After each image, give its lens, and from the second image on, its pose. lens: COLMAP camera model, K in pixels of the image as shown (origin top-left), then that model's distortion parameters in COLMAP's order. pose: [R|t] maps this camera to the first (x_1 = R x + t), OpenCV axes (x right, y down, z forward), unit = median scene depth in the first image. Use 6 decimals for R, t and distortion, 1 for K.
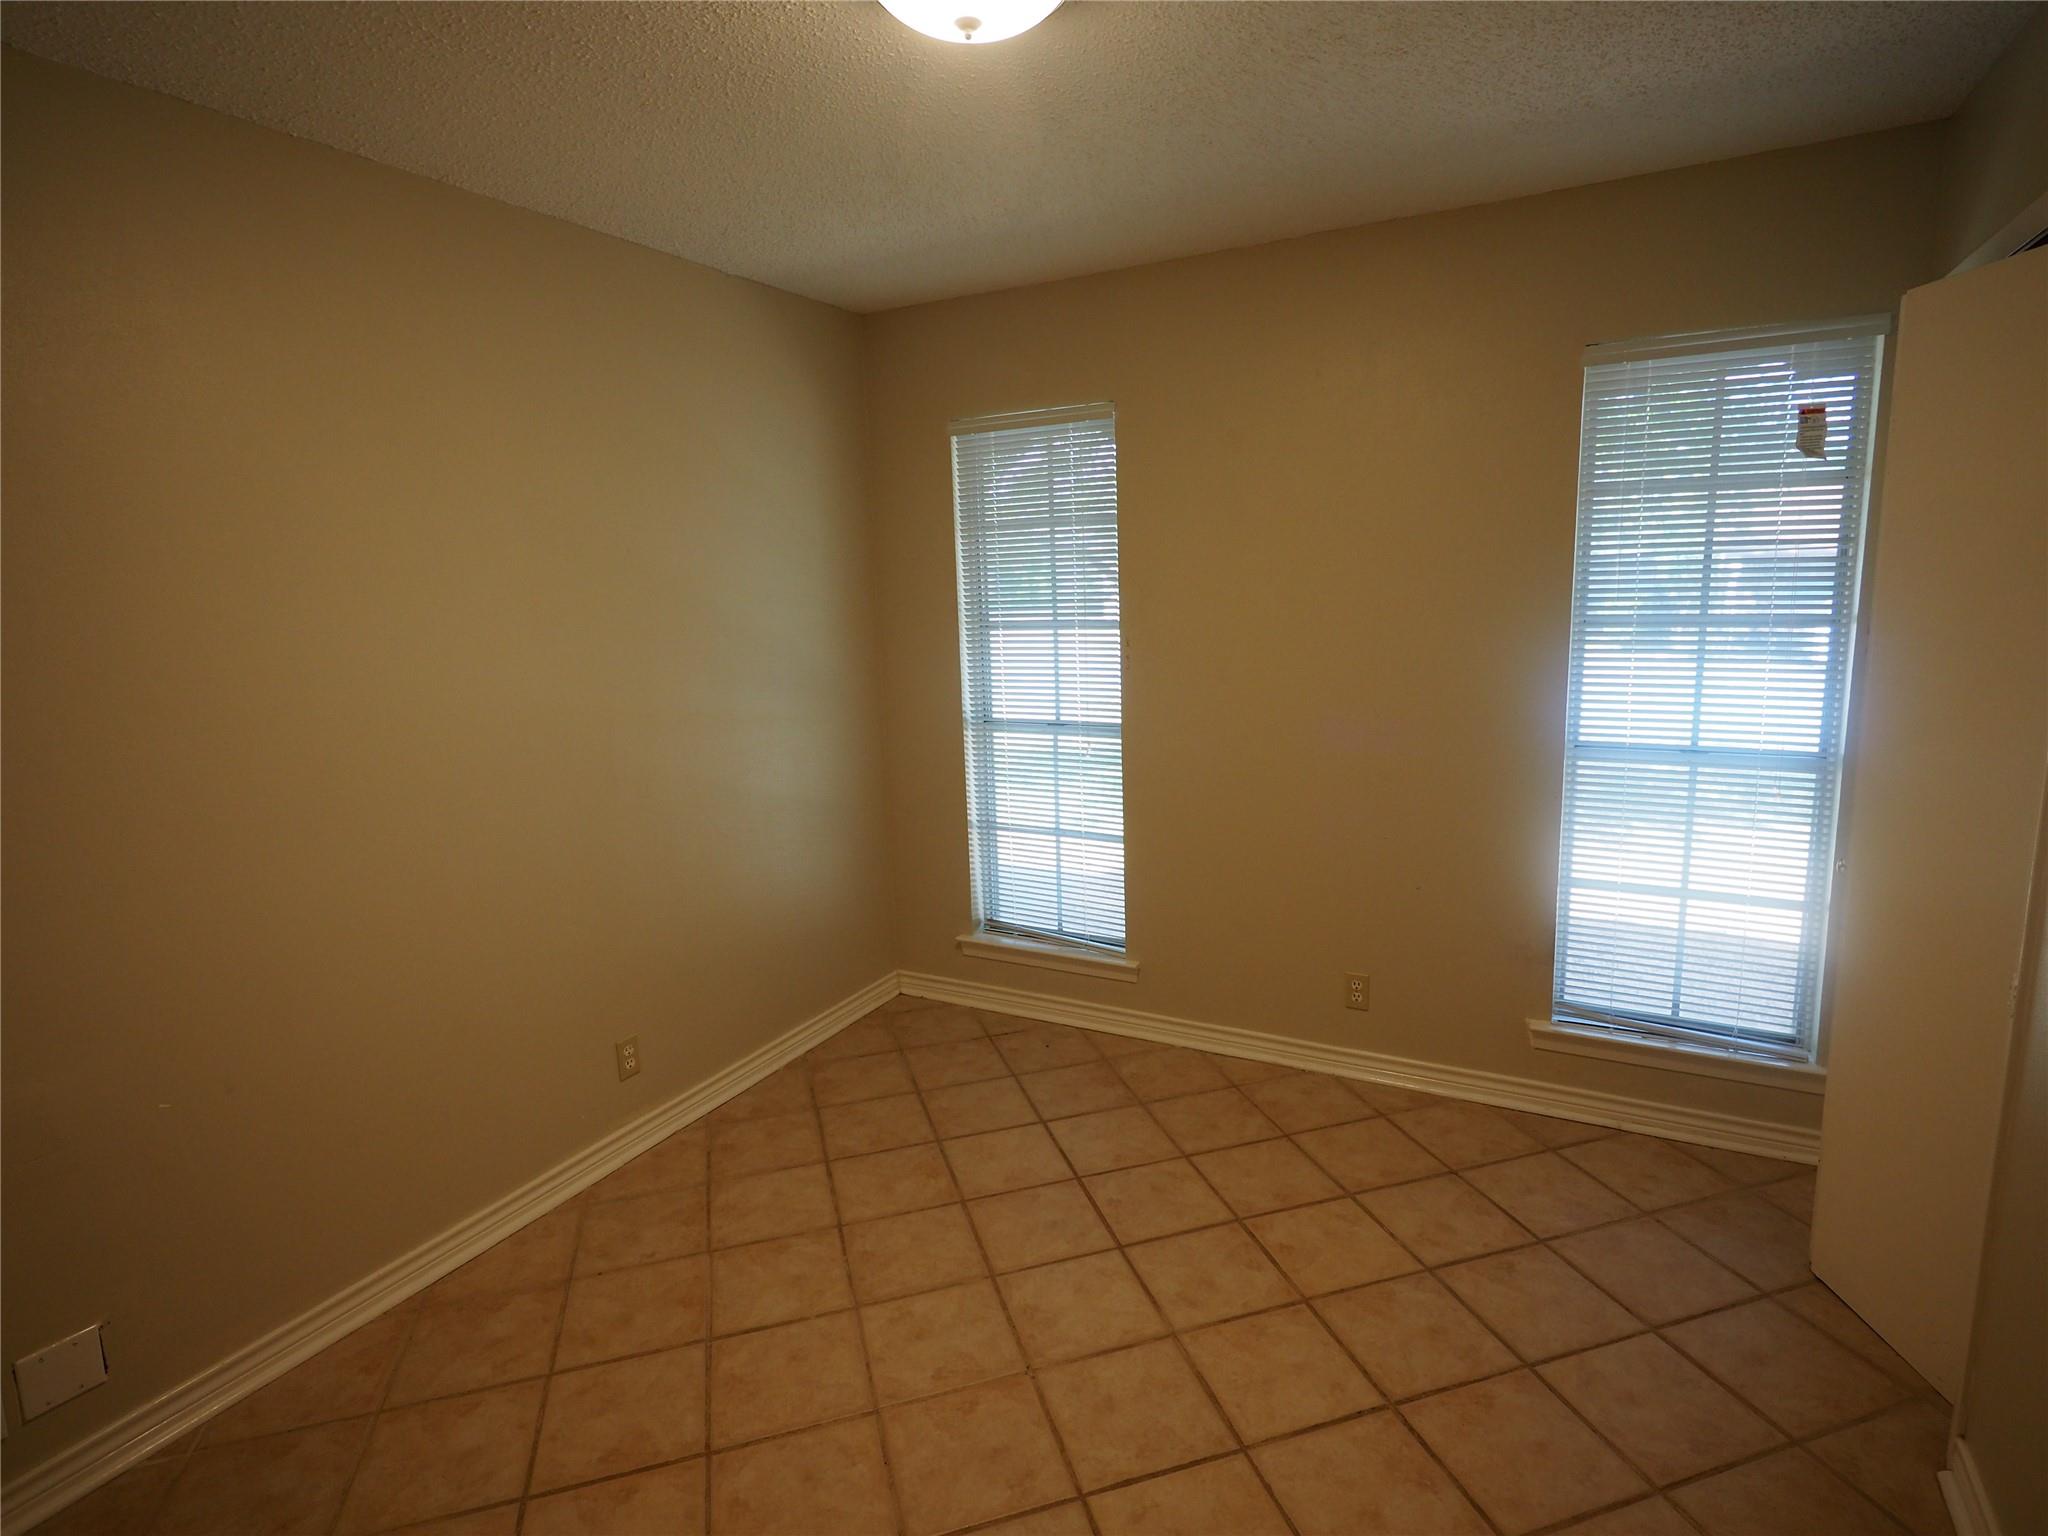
lens RADIAL K [[1050.6, 0, 1034.2], [0, 1050.6, 761.9], [0, 0, 1]] dist [0.001208, 0.000041]
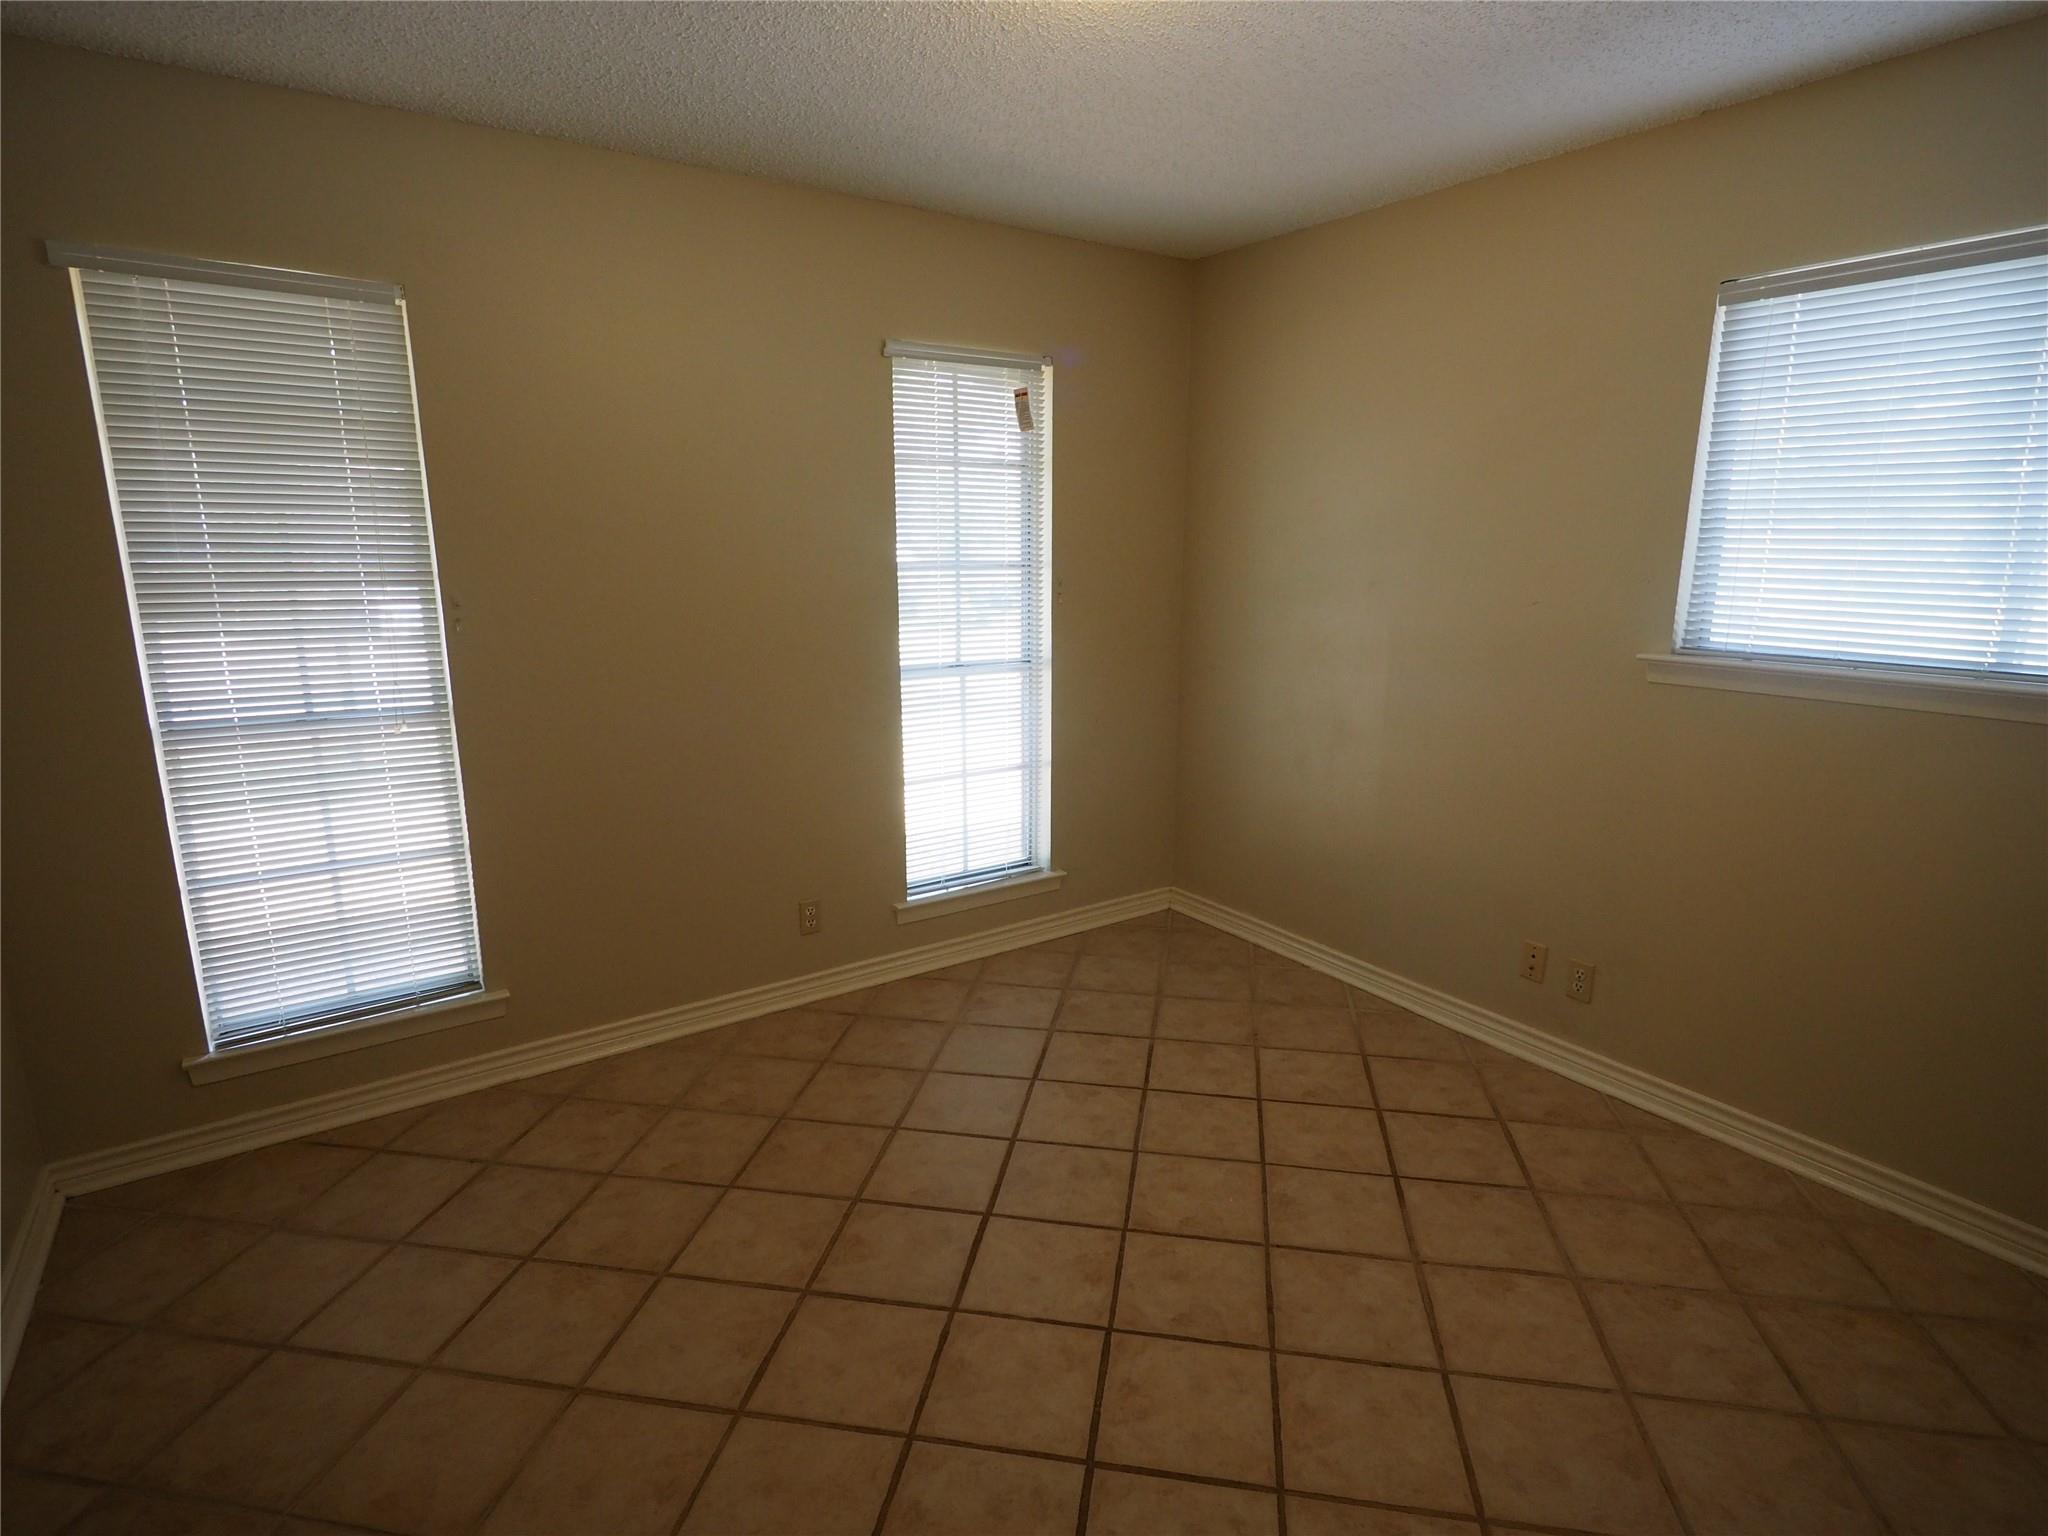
lens RADIAL K [[1098.9, 0, 1024.0], [0, 1098.9, 796.7], [0, 0, 1]] dist [-0.002554, -0.000499]
pose [[0.454559, -0.188743, 0.870490, -0.615591], [0.133305, 0.980700, 0.143029, -0.038460], [-0.880685, 0.051026, 0.470947, 0.320362]]
